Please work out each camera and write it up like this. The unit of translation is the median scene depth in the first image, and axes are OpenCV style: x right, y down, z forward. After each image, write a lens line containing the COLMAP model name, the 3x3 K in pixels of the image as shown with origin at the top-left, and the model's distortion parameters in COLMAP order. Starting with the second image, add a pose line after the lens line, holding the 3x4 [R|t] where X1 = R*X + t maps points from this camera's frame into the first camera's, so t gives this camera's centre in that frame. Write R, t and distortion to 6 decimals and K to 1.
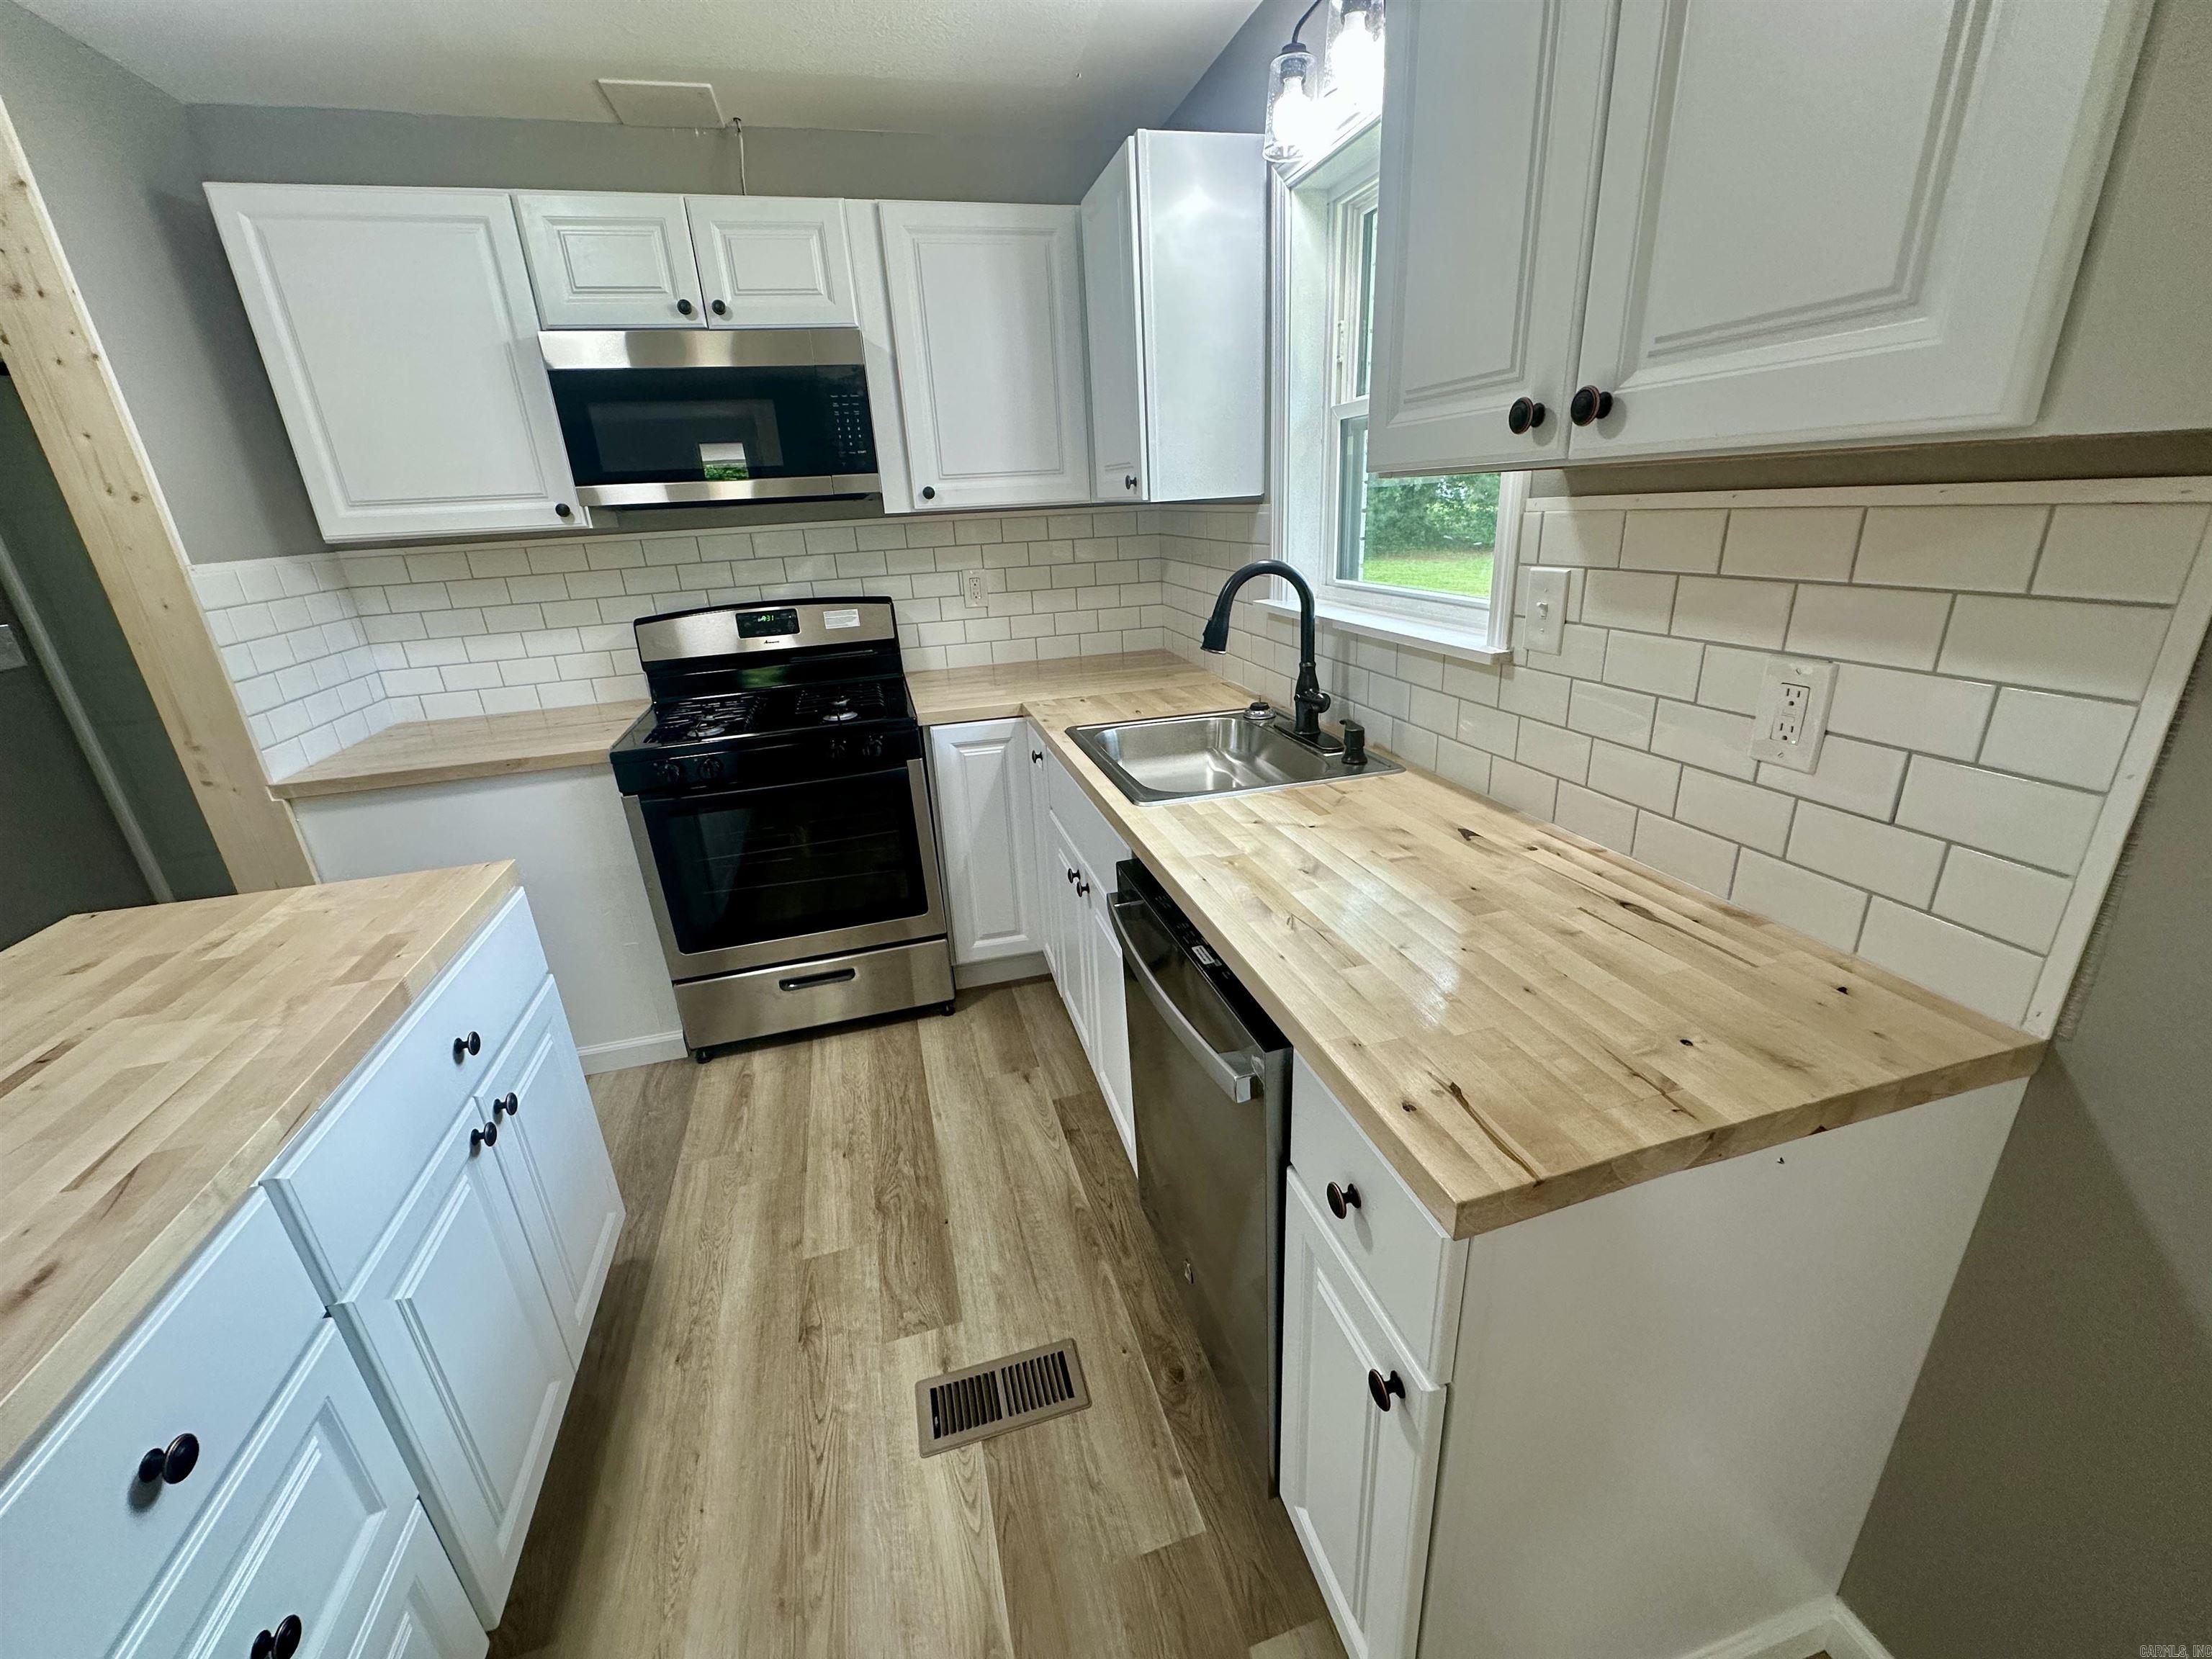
lens RADIAL K [[879.5, 0, 1106.8], [0, 879.5, 830.4], [0, 0, 1]] dist [-0.003910, 0.000678]
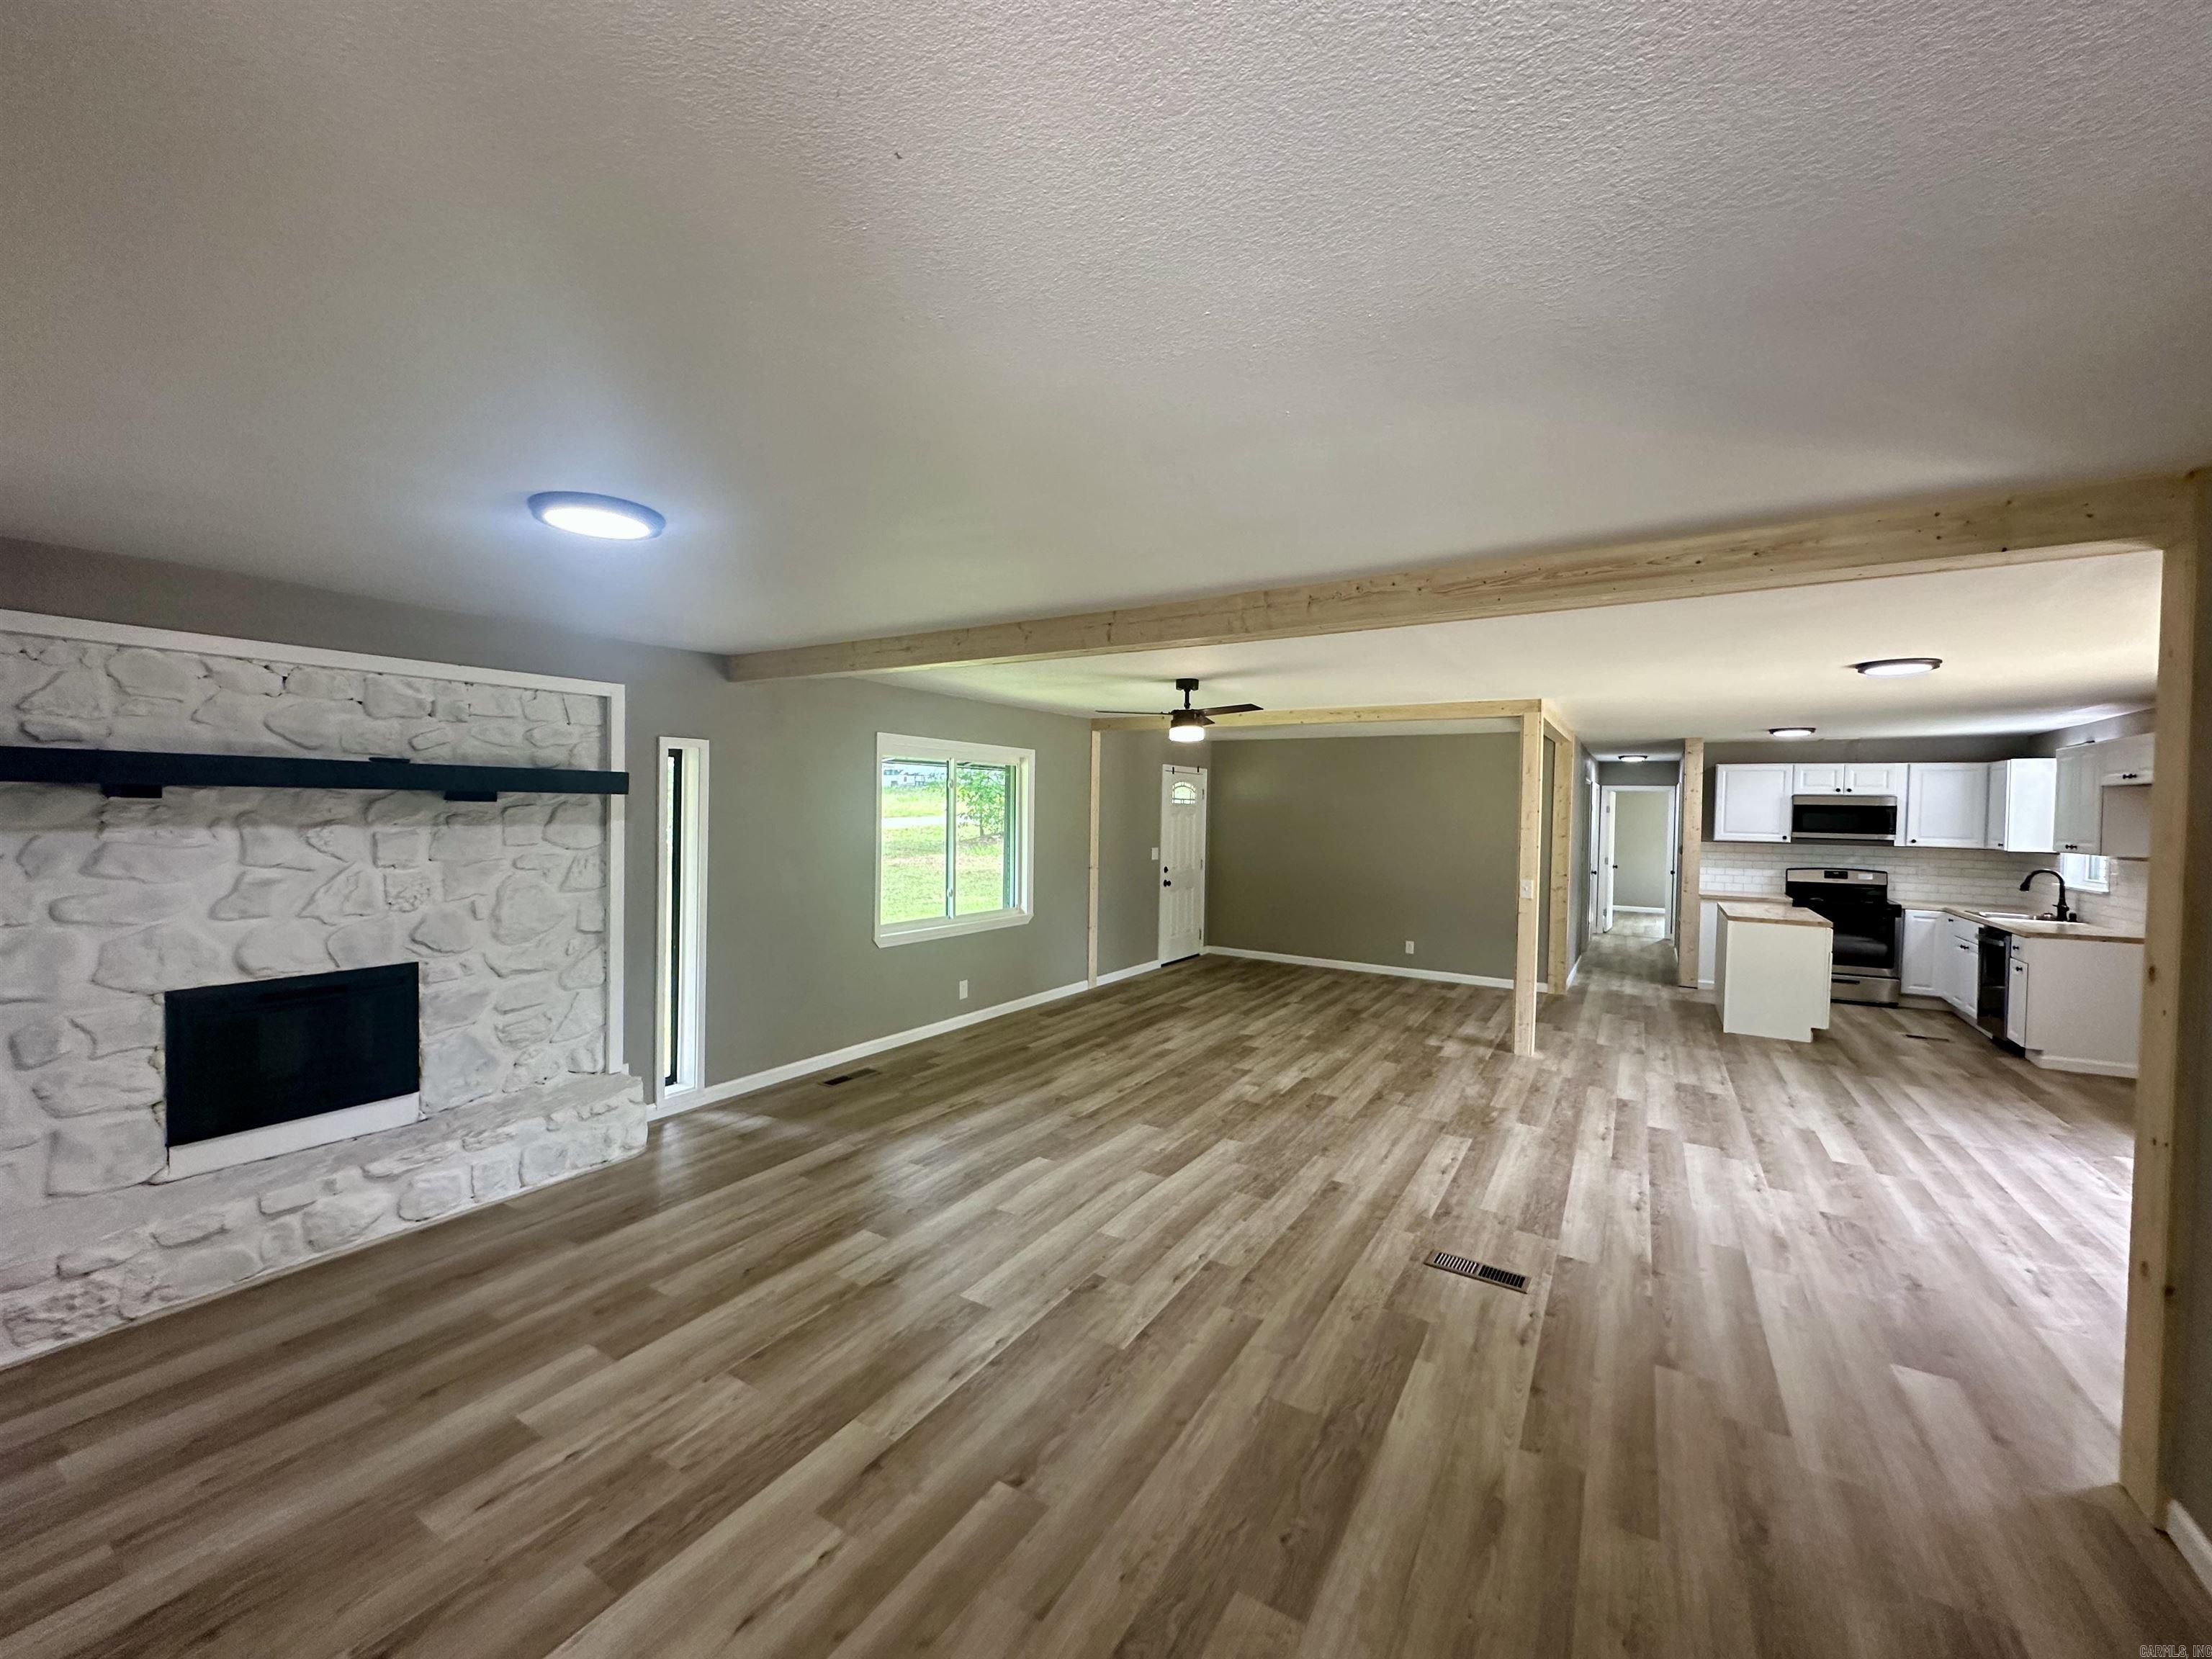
lens RADIAL K [[879.5, 0, 1109.3], [0, 879.5, 832.3], [0, 0, 1]] dist [-0.003910, 0.000678]
pose [[0.681778, 0.082664, -0.726873, 0.147167], [-0.307872, 0.933745, -0.182581, 1.317210], [0.663621, 0.348263, 0.662057, -3.775934]]
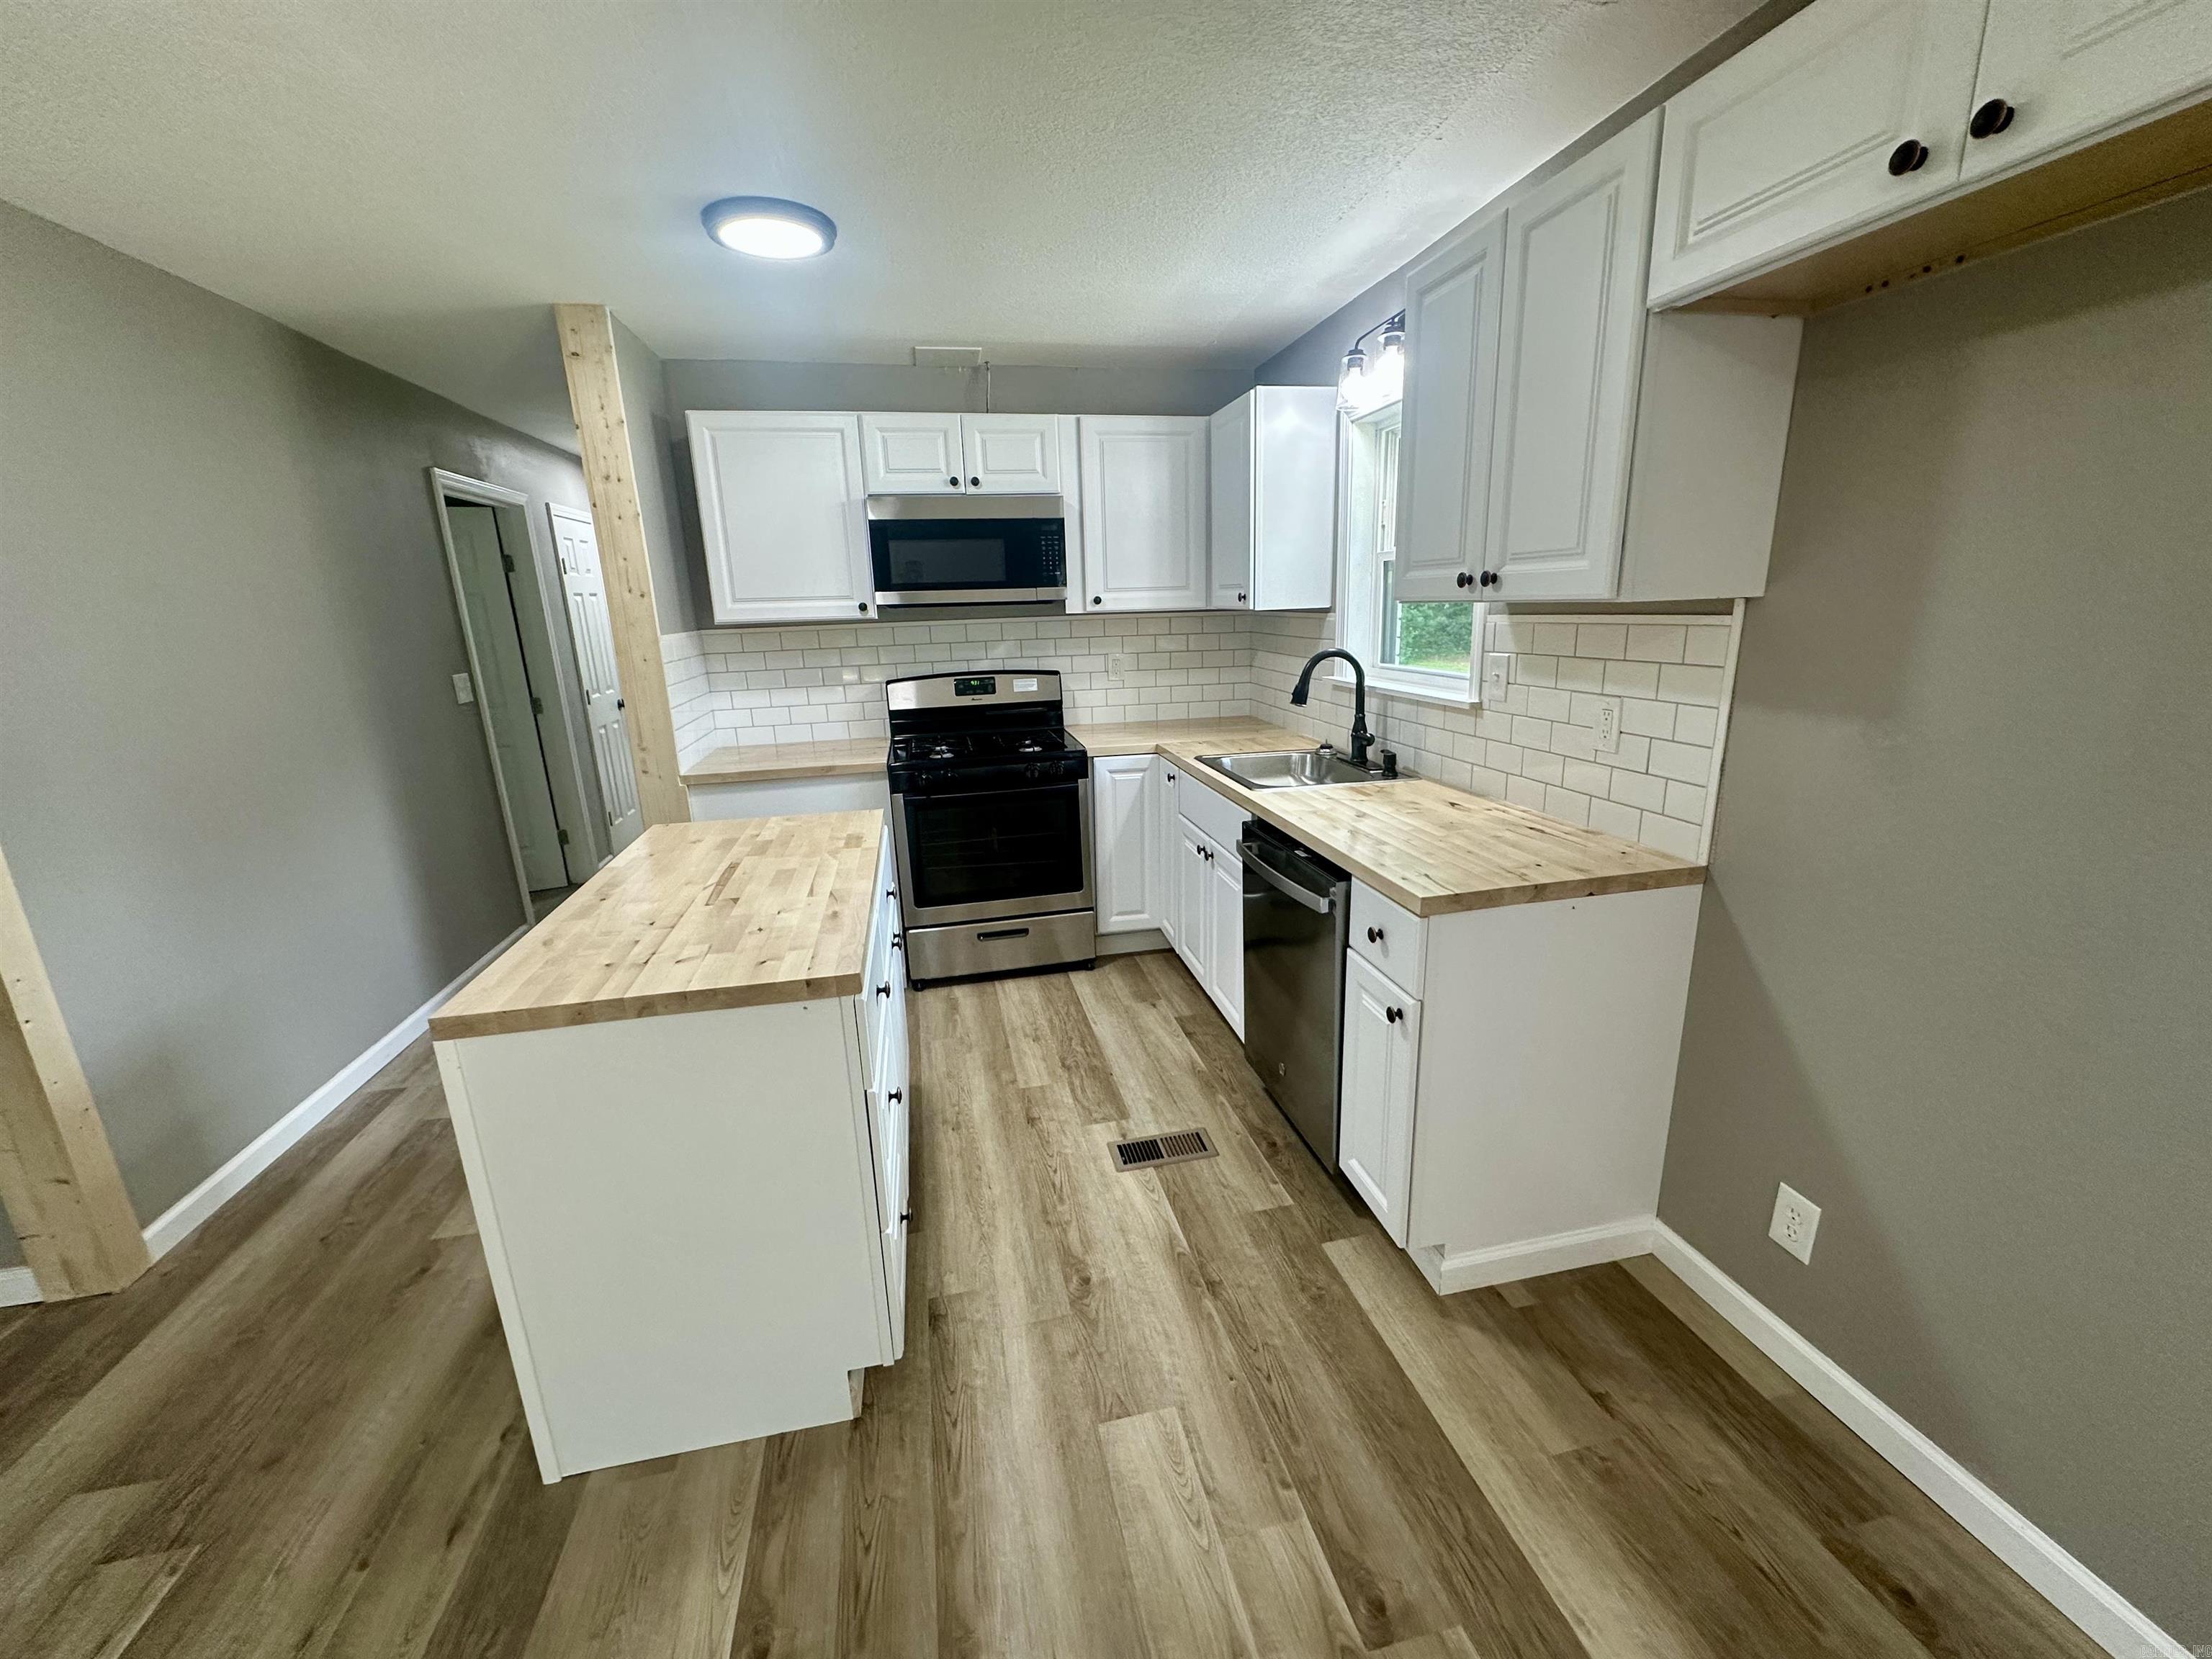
lens RADIAL K [[879.5, 0, 1107.6], [0, 879.5, 830.7], [0, 0, 1]] dist [-0.003910, 0.000678]
pose [[0.997969, 0.034813, -0.053341, -0.116293], [-0.040111, 0.994005, -0.101711, 0.175337], [0.049480, 0.103644, 0.993383, -0.499428]]
